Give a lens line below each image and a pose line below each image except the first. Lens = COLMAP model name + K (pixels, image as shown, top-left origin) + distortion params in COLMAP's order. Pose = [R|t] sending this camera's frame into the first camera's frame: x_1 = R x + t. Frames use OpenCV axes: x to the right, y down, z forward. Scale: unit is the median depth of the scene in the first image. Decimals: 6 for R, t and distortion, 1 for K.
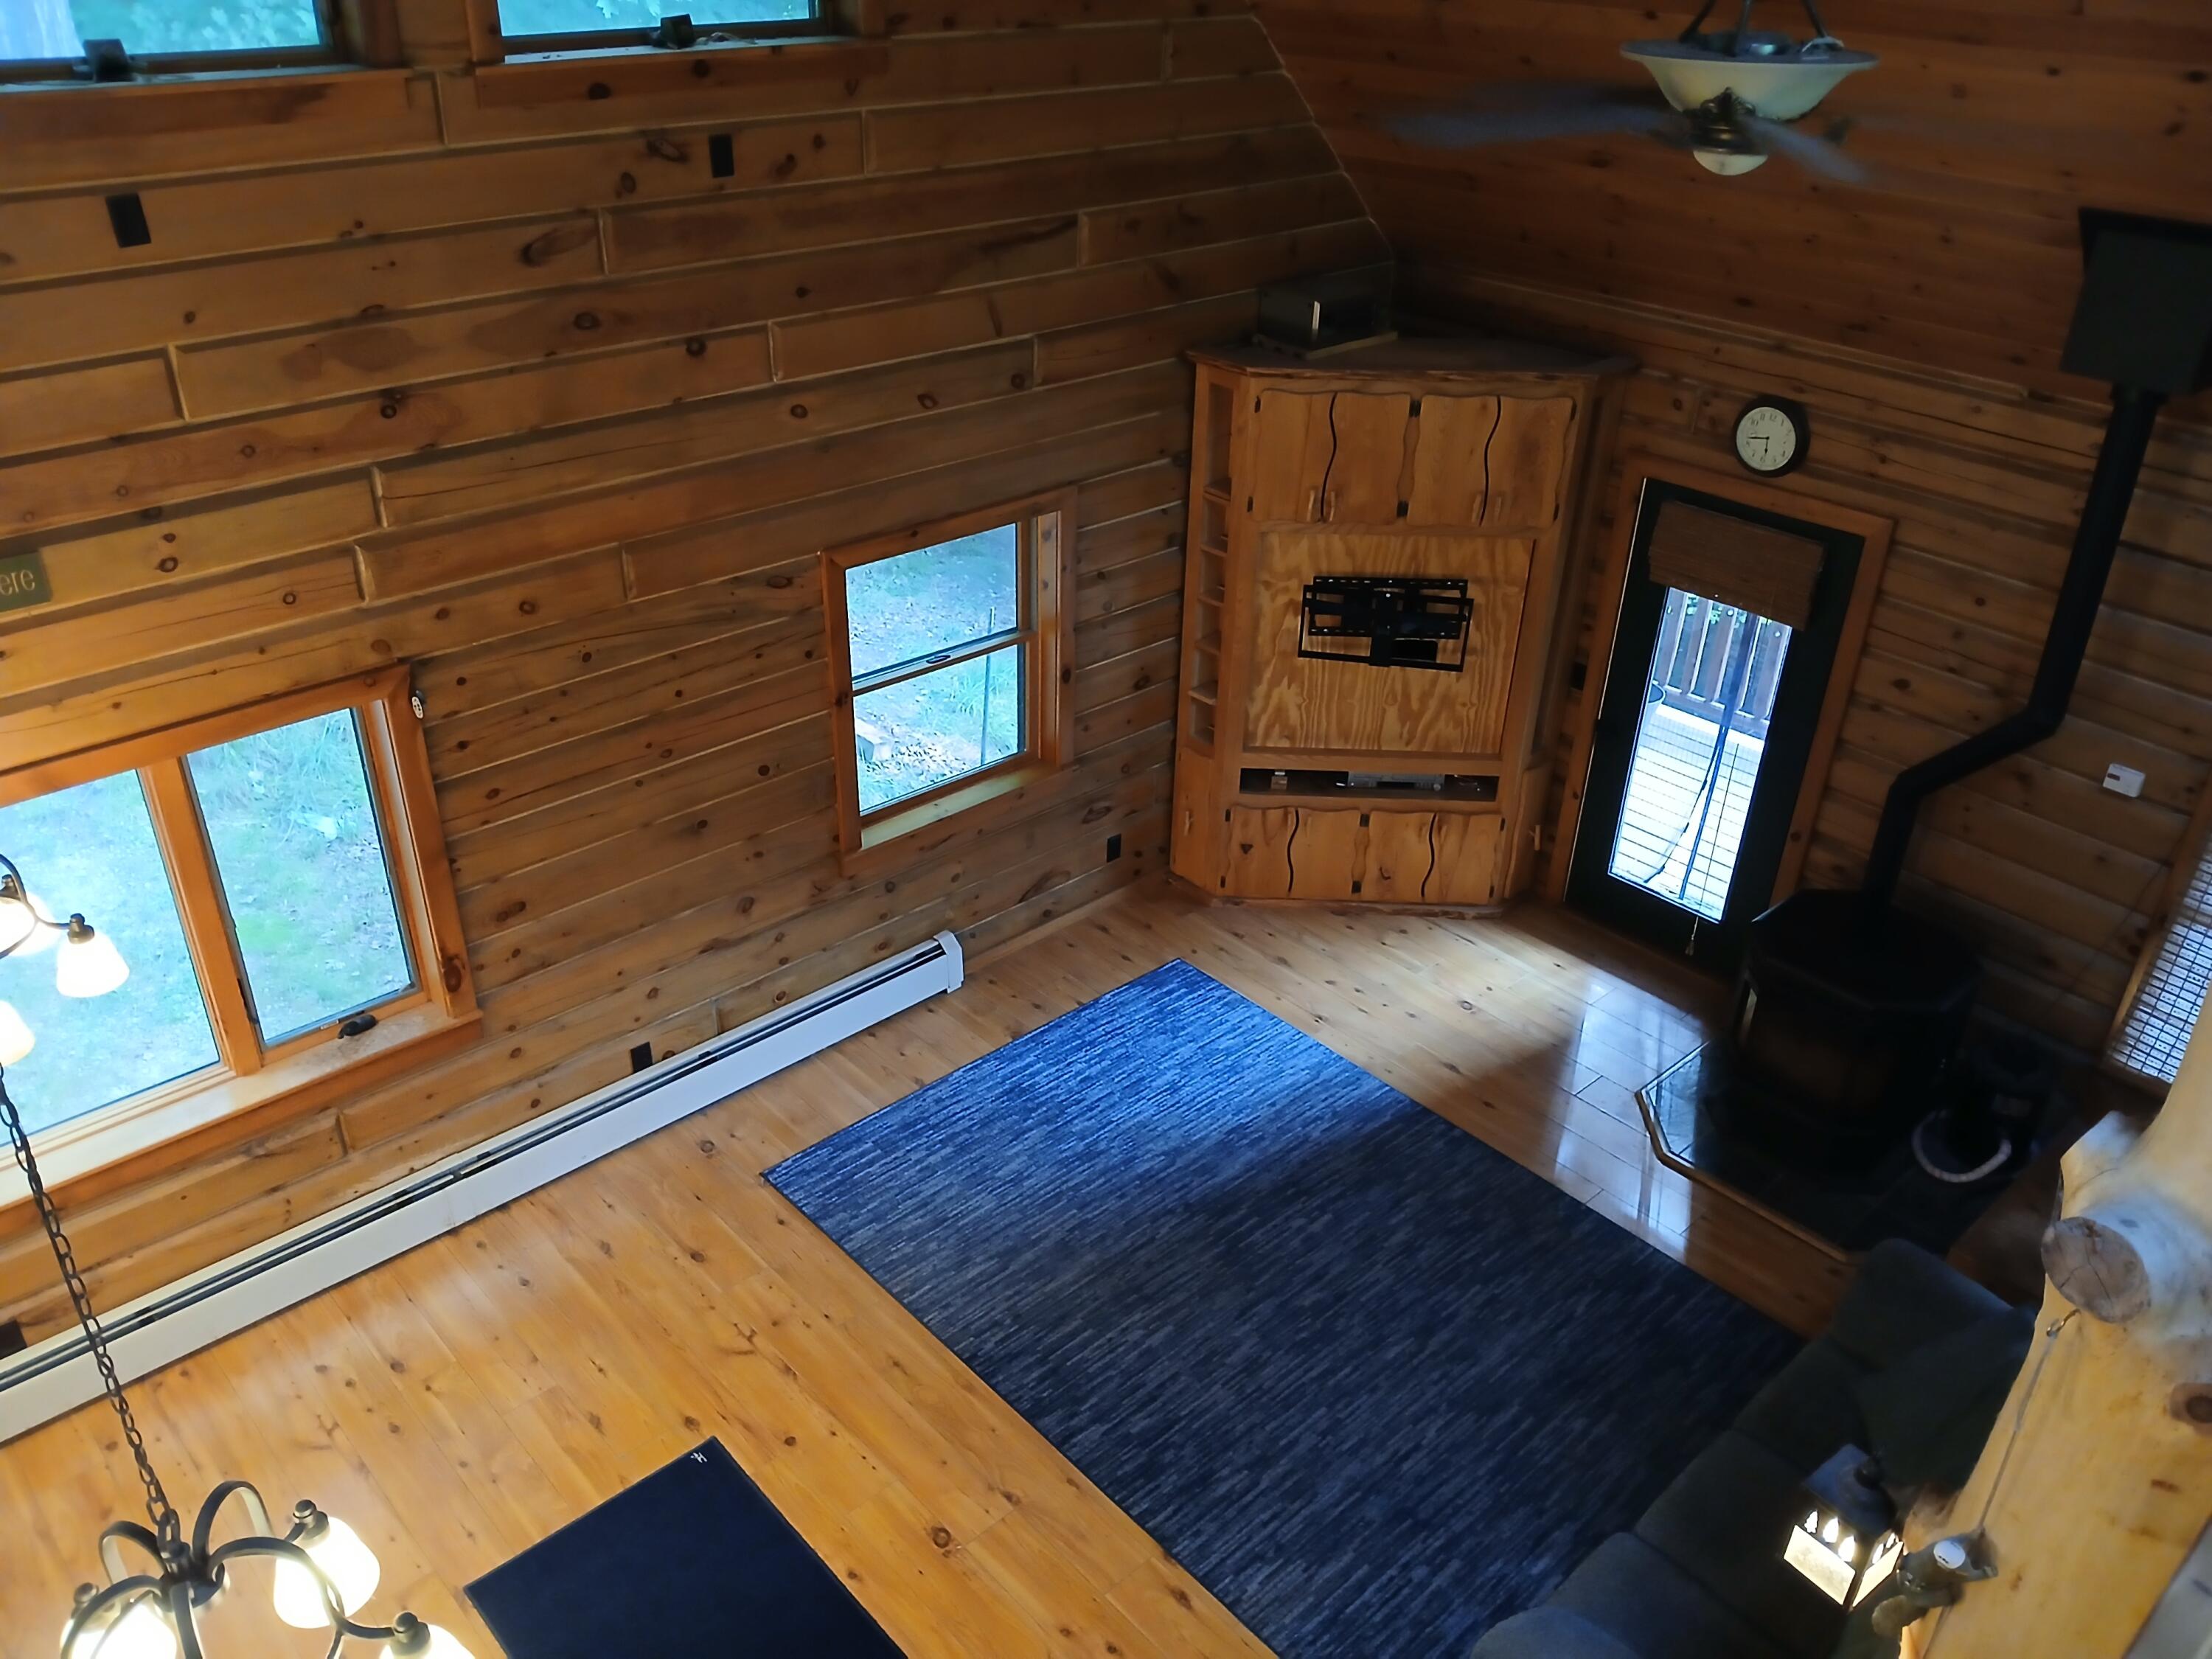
lens RADIAL K [[1696.7, 0, 1102.3], [0, 1696.7, 829.8], [0, 0, 1]] dist [0.114608, -0.239726]
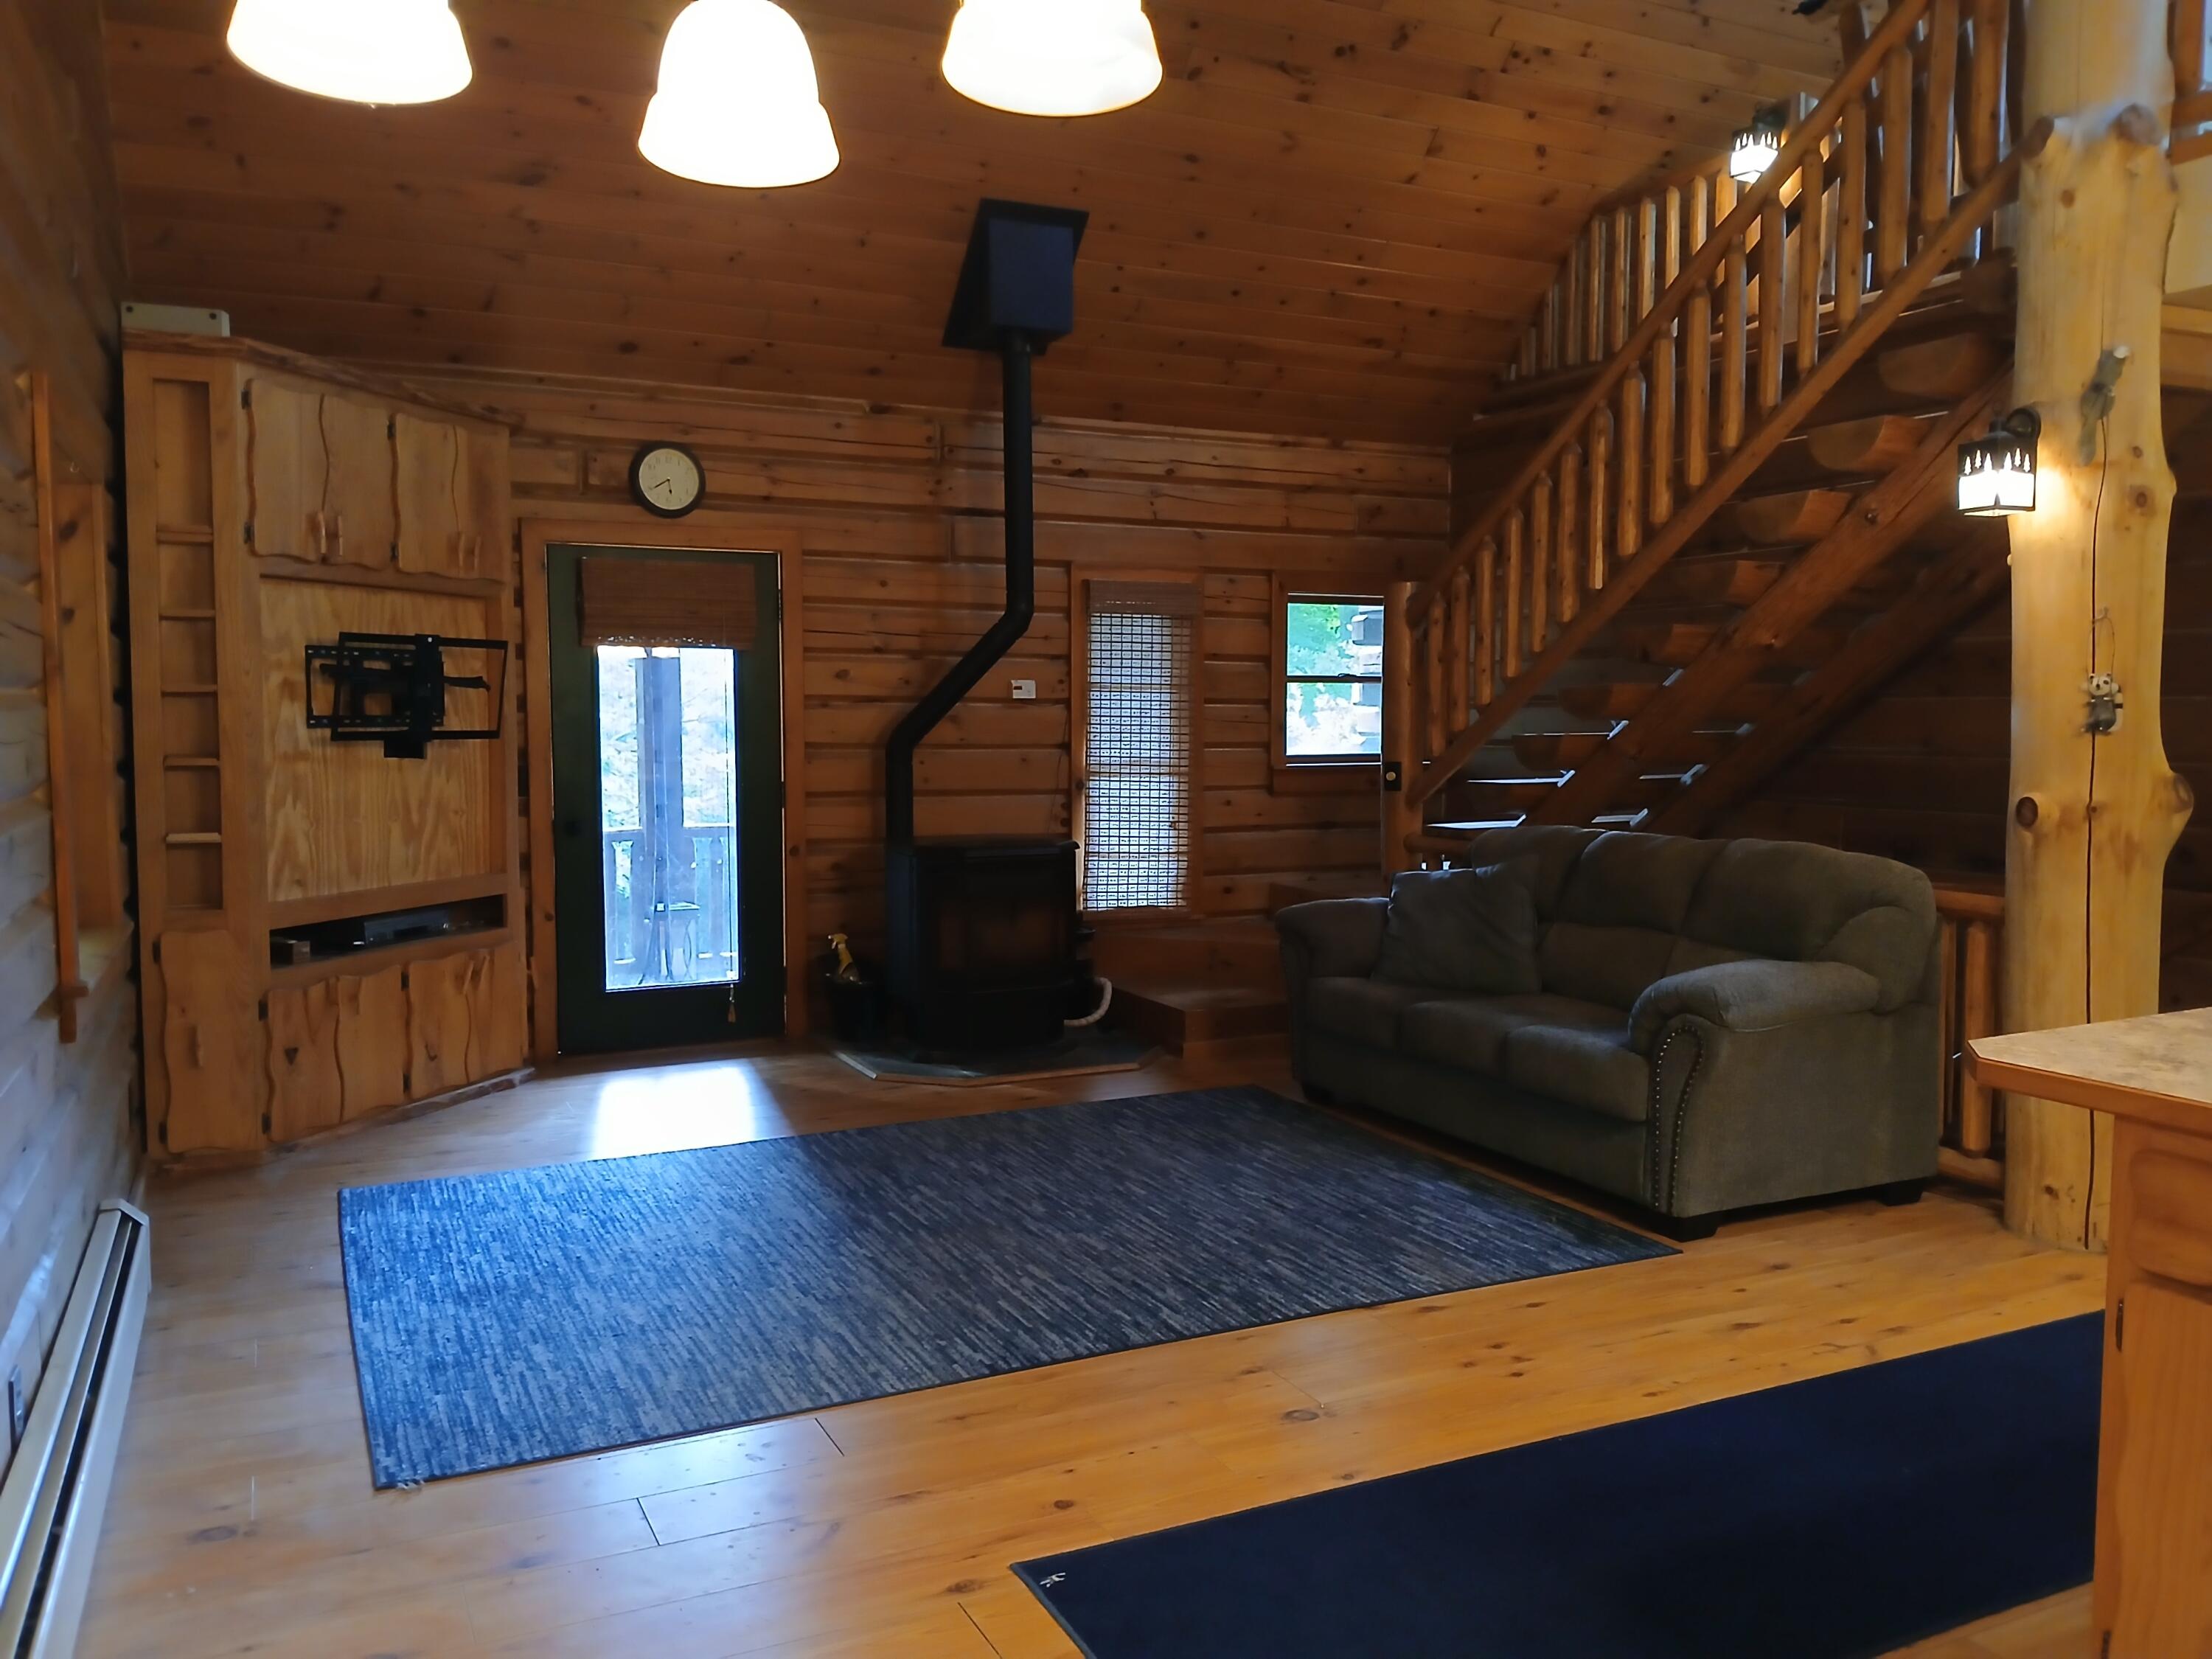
lens RADIAL K [[1696.7, 0, 1102.3], [0, 1696.7, 829.8], [0, 0, 1]] dist [0.114608, -0.239726]
pose [[0.288237, -0.087908, 0.953515, -0.595181], [0.483927, 0.872629, -0.065835, 0.169982], [-0.826277, 0.480408, 0.294065, 0.595792]]
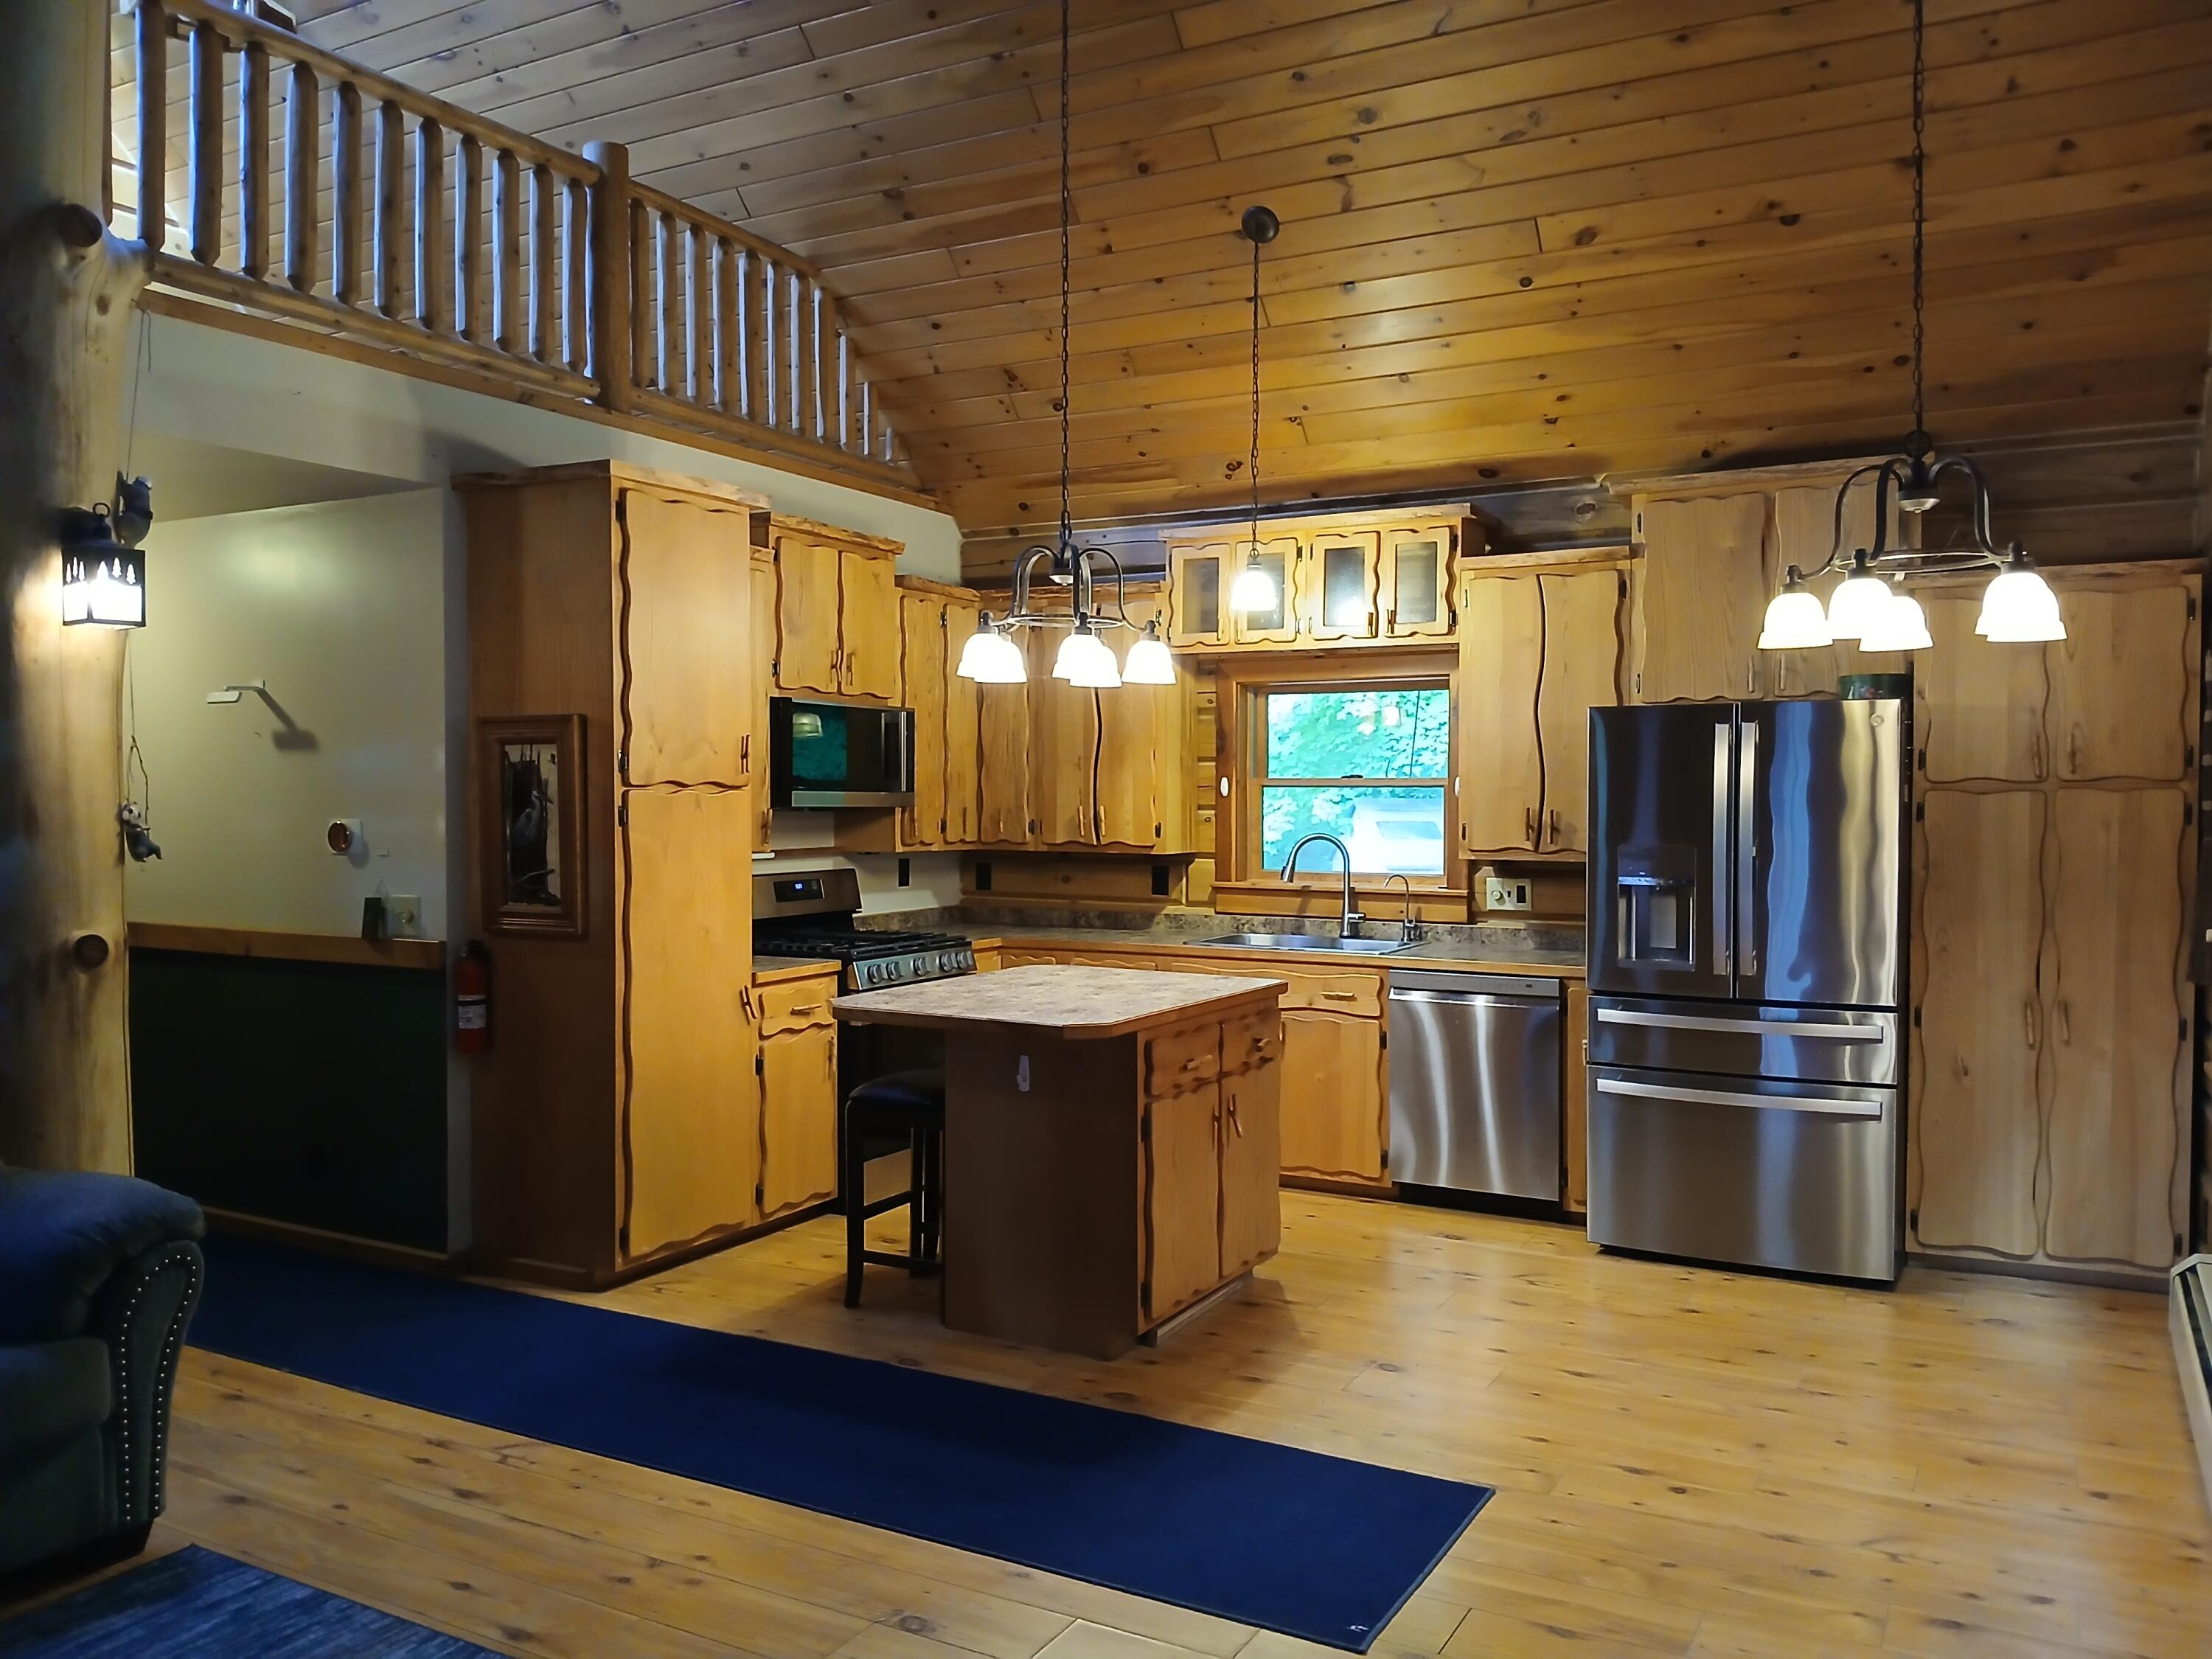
lens RADIAL K [[1696.7, 0, 1102.3], [0, 1696.7, 829.8], [0, 0, 1]] dist [0.114608, -0.239726]
pose [[-0.947928, -0.012648, -0.318232, 0.035883], [-0.174997, 0.855539, 0.487268, -0.122919], [0.266097, 0.517585, -0.813203, 1.094196]]
